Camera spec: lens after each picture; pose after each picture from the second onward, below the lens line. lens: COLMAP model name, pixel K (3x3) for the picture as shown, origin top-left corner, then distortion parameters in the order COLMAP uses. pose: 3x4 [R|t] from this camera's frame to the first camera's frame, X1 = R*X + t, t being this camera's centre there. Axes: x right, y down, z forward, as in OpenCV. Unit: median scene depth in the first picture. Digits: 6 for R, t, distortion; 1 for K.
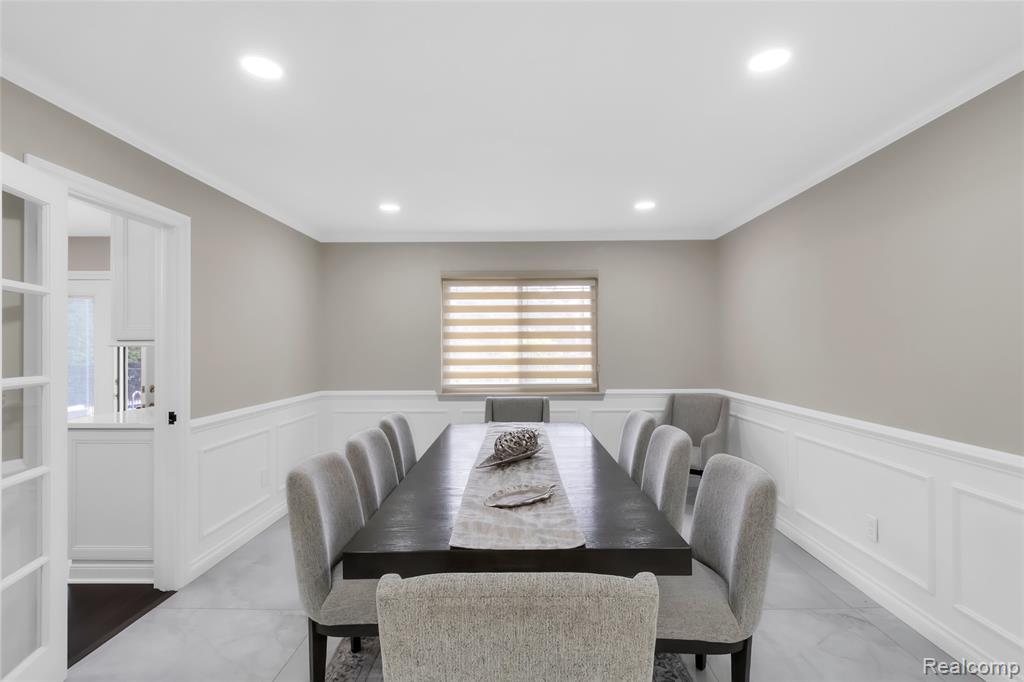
lens RADIAL K [[487.8, 0, 516.9], [0, 487.8, 343.7], [0, 0, 1]] dist [0.006714, -0.000925]
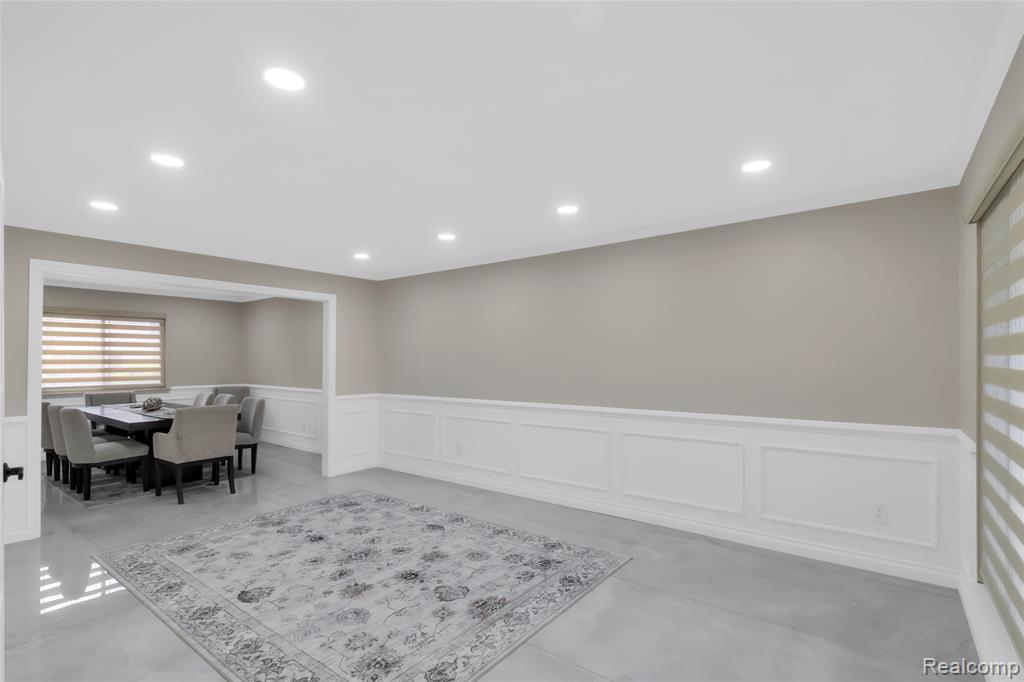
lens RADIAL K [[487.8, 0, 520.8], [0, 487.8, 345.0], [0, 0, 1]] dist [0.006714, -0.000925]
pose [[0.596382, 0.030219, 0.802132, -0.442321], [-0.010683, 0.999501, -0.029712, -0.010707], [-0.802630, 0.009151, 0.596407, -0.942683]]
